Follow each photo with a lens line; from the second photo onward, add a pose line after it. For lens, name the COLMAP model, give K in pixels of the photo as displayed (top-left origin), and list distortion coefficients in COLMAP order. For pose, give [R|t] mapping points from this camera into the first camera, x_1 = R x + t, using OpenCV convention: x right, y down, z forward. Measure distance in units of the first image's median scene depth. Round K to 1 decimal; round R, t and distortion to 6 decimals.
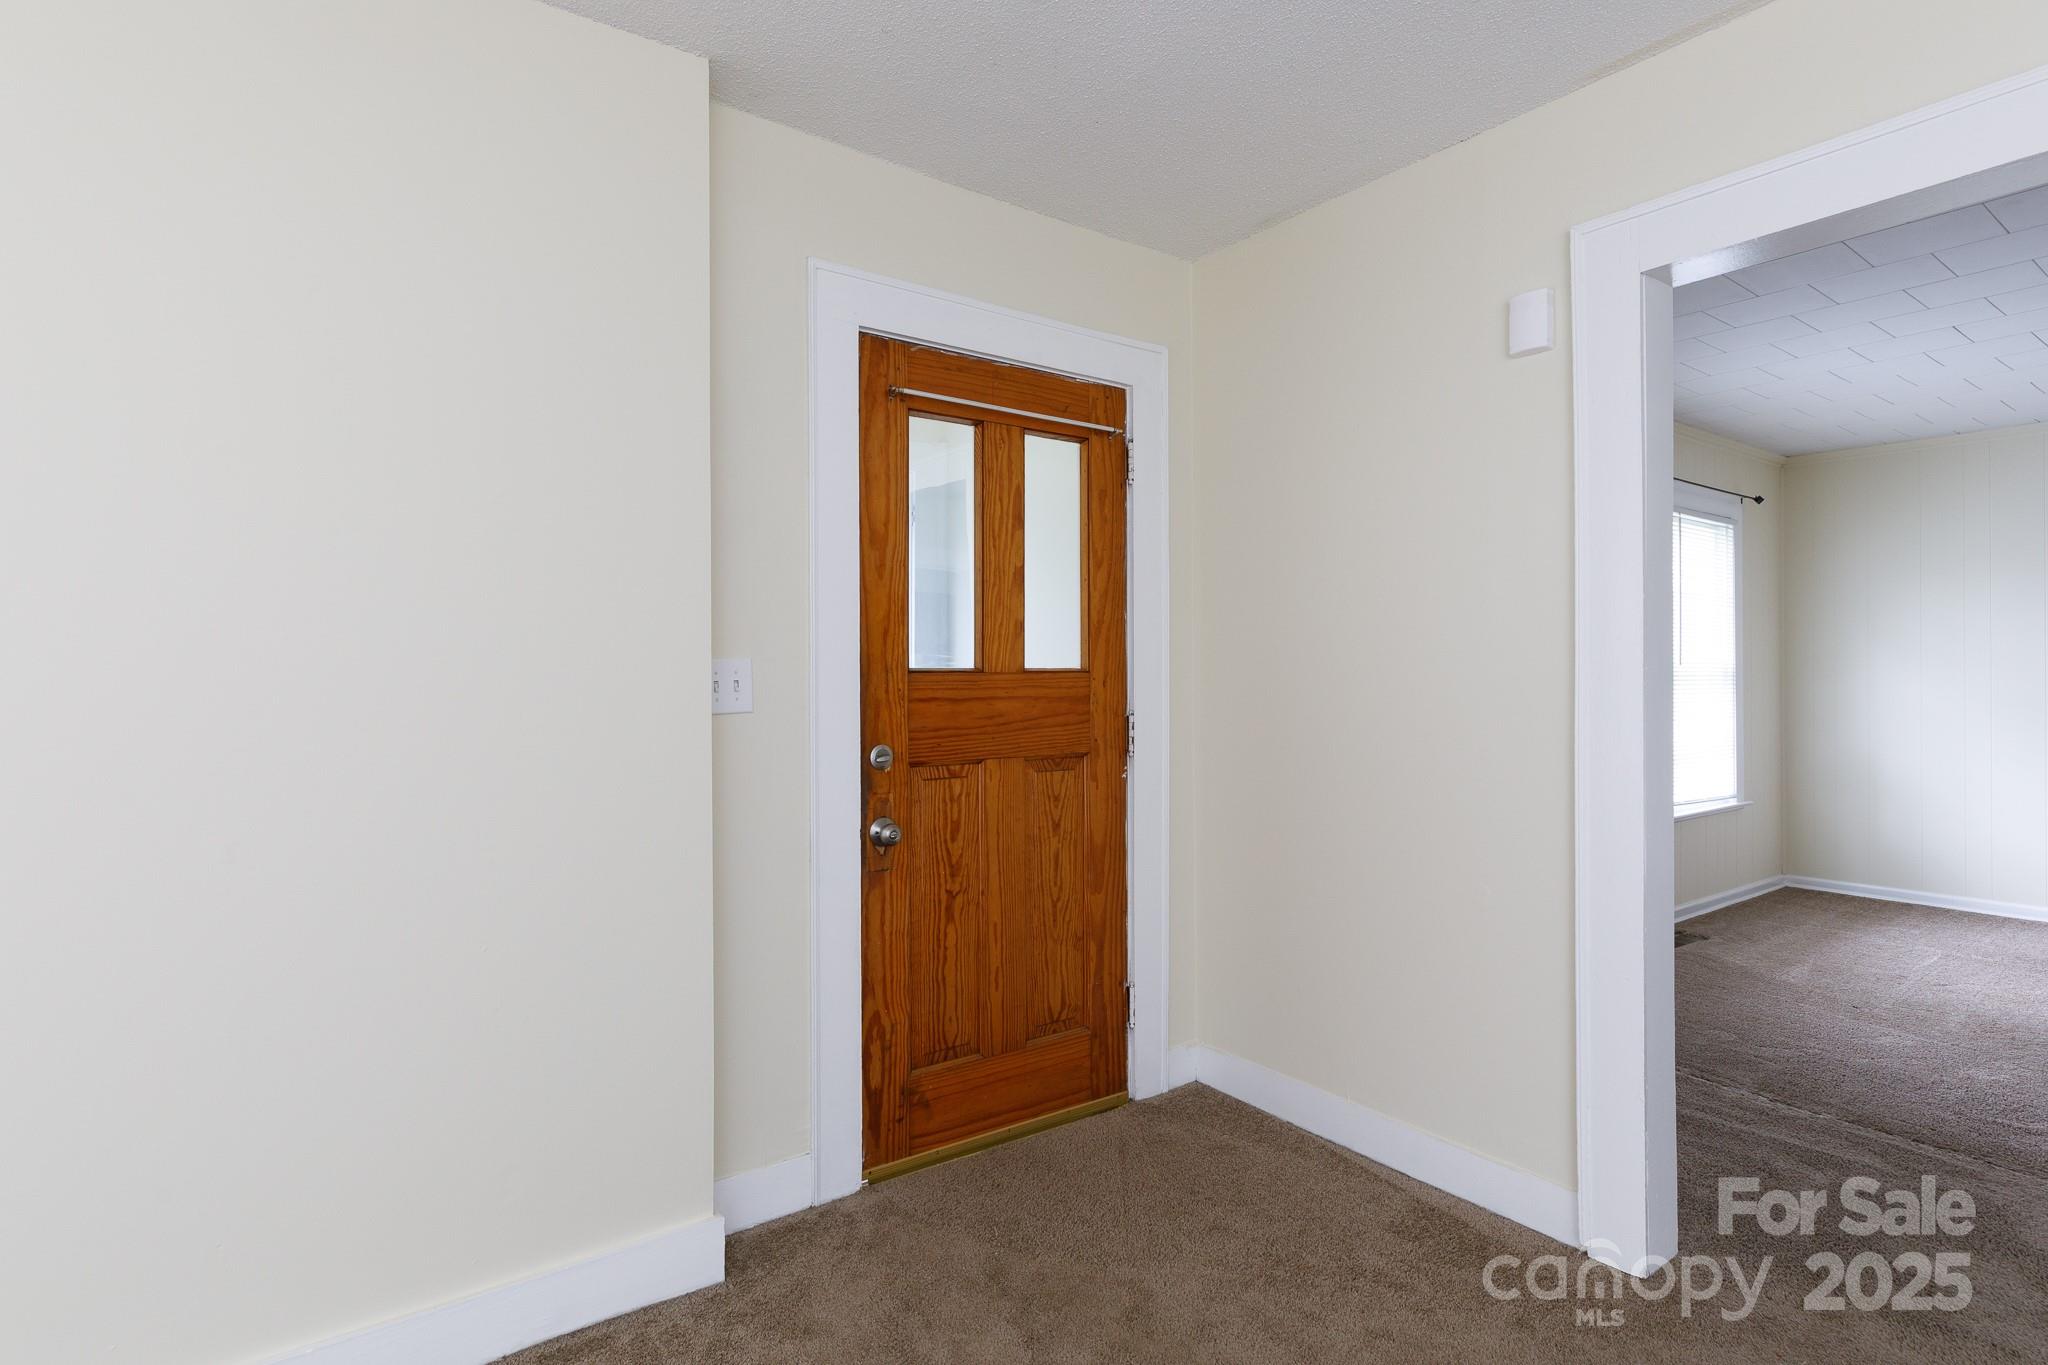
lens RADIAL K [[1020.5, 0, 1020.0], [0, 1020.5, 683.0], [0, 0, 1]] dist [-0.001428, 0.000140]
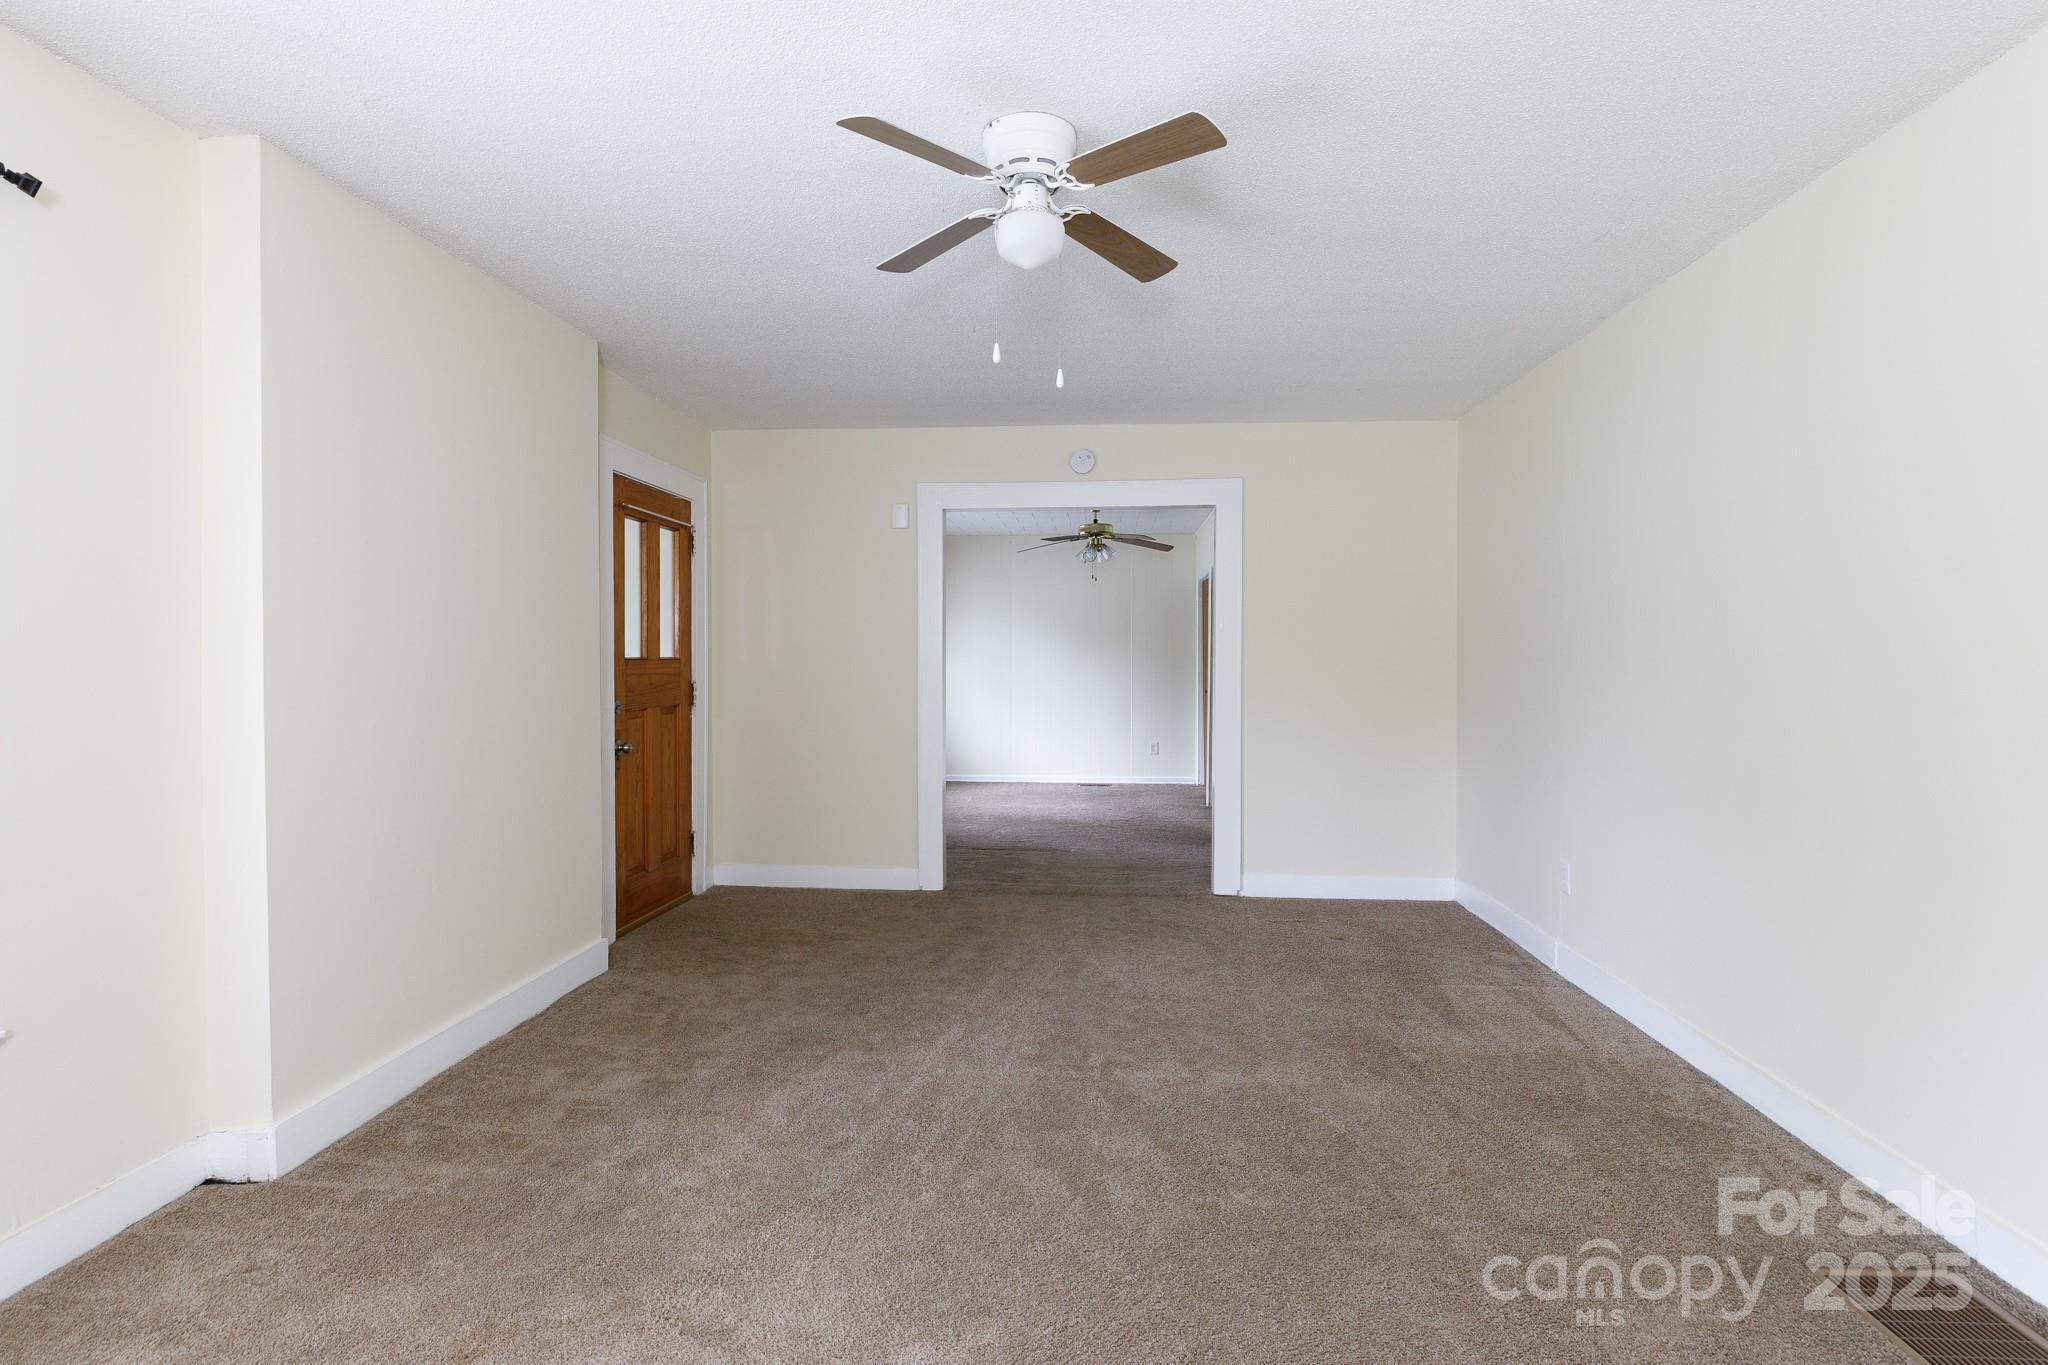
lens RADIAL K [[1020.5, 0, 1025.0], [0, 1020.5, 677.5], [0, 0, 1]] dist [-0.001428, 0.000140]
pose [[0.646226, -0.004550, 0.763133, -0.923542], [-0.005444, 0.999929, 0.010572, -0.000872], [-0.763127, -0.010986, 0.646155, -0.636569]]
